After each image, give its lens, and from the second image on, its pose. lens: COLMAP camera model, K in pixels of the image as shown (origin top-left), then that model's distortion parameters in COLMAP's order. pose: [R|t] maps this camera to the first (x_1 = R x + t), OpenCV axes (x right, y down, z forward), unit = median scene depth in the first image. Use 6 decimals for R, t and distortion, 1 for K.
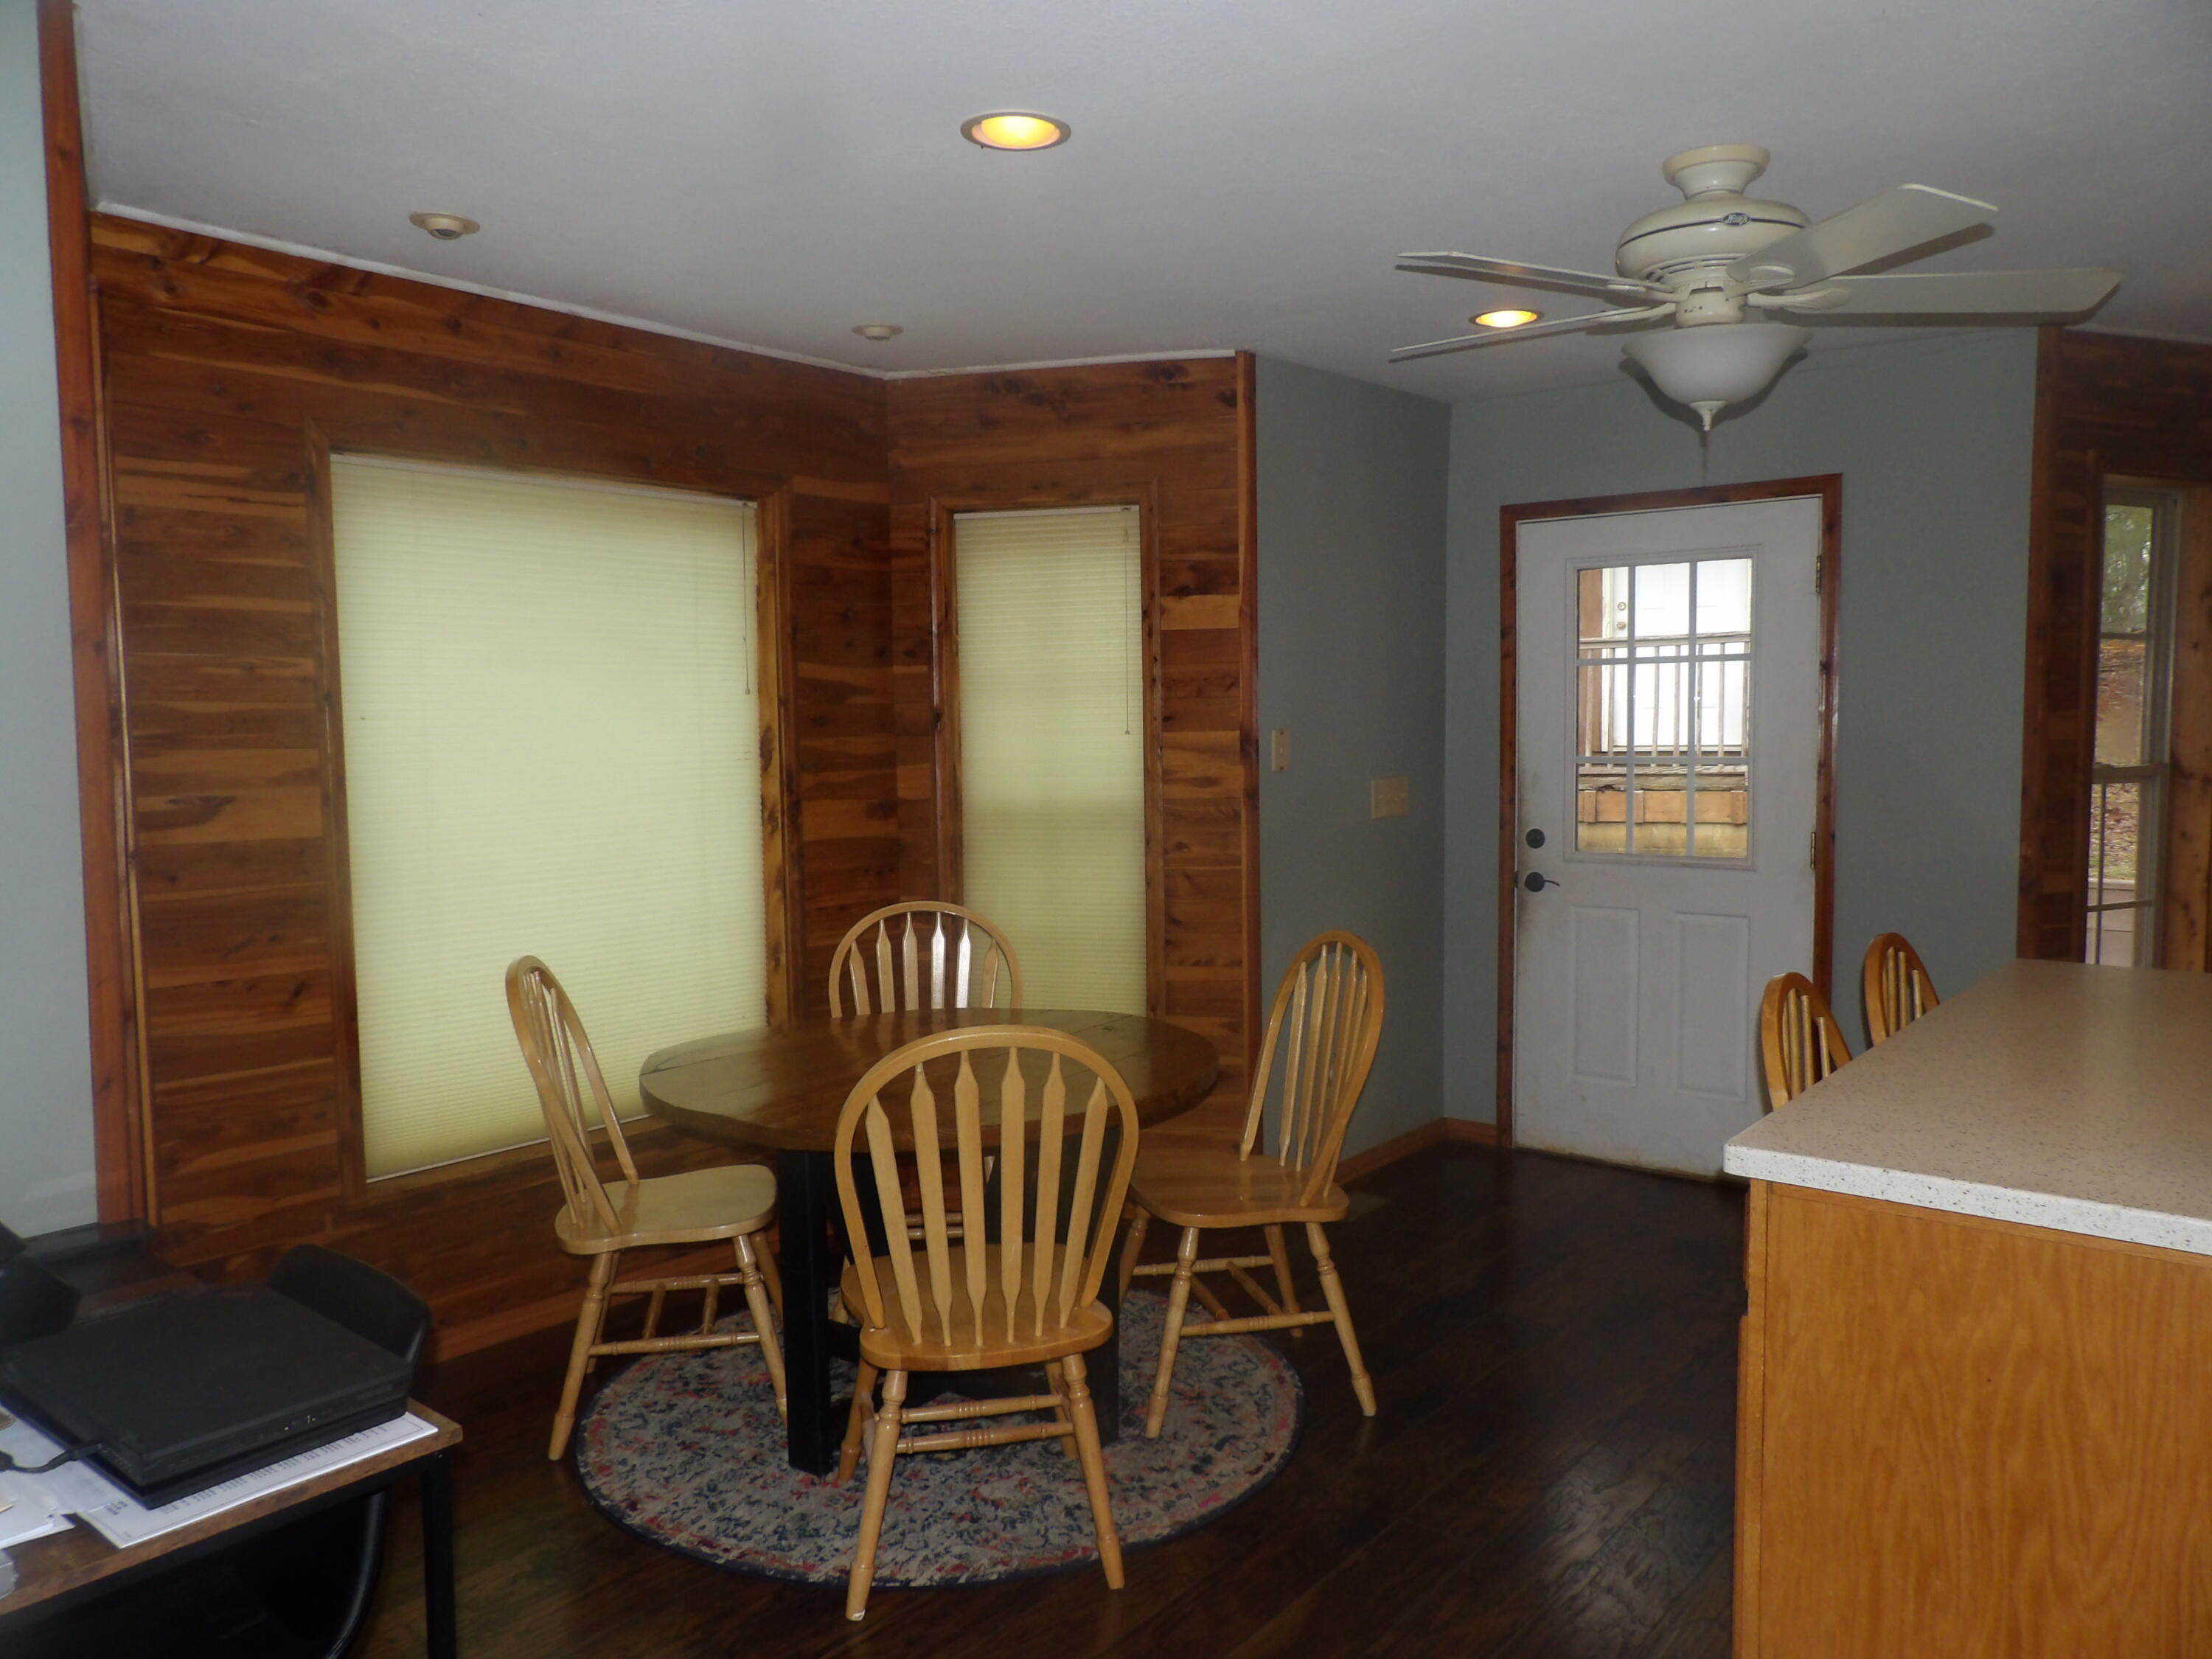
lens RADIAL K [[1569.5, 0, 1095.3], [0, 1569.5, 825.8], [0, 0, 1]] dist [-0.025094, 0.022770]
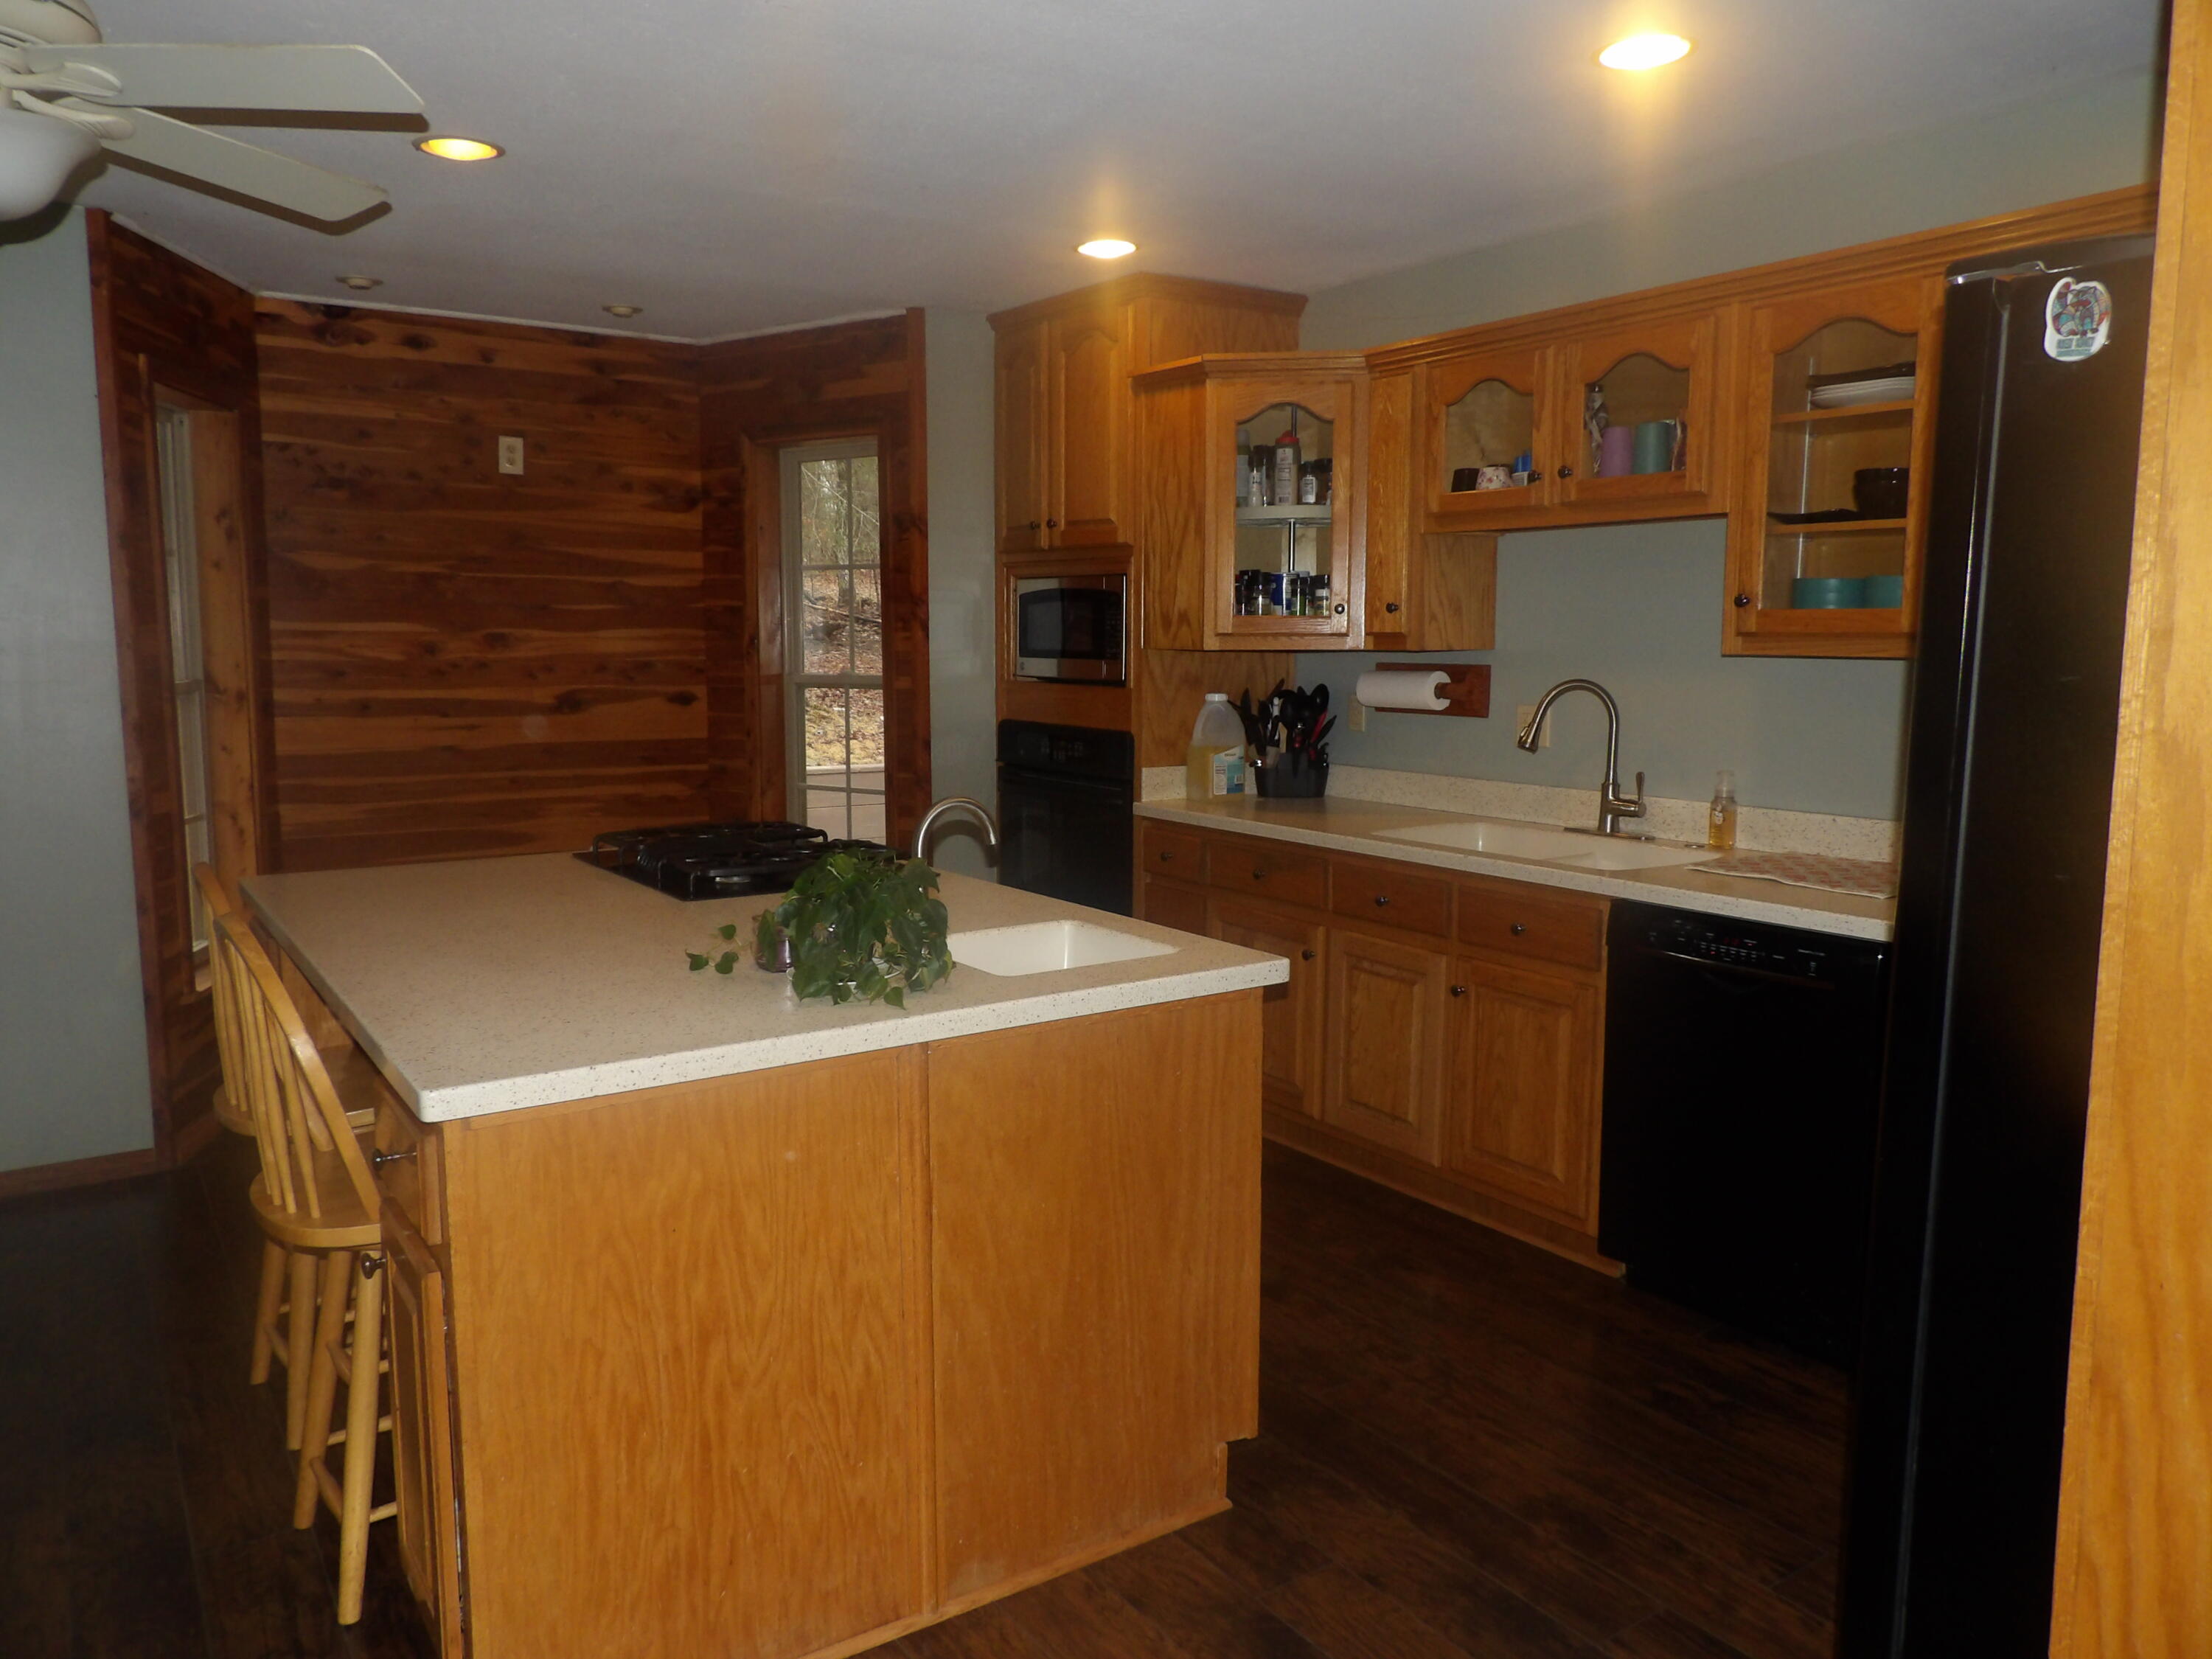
lens RADIAL K [[1569.5, 0, 1104.7], [0, 1569.5, 830.1], [0, 0, 1]] dist [-0.025094, 0.022770]
pose [[0.263748, -0.108335, 0.958489, -0.363247], [0.060690, 0.993568, 0.095600, -0.009669], [-0.962681, 0.032956, 0.268626, 0.399364]]
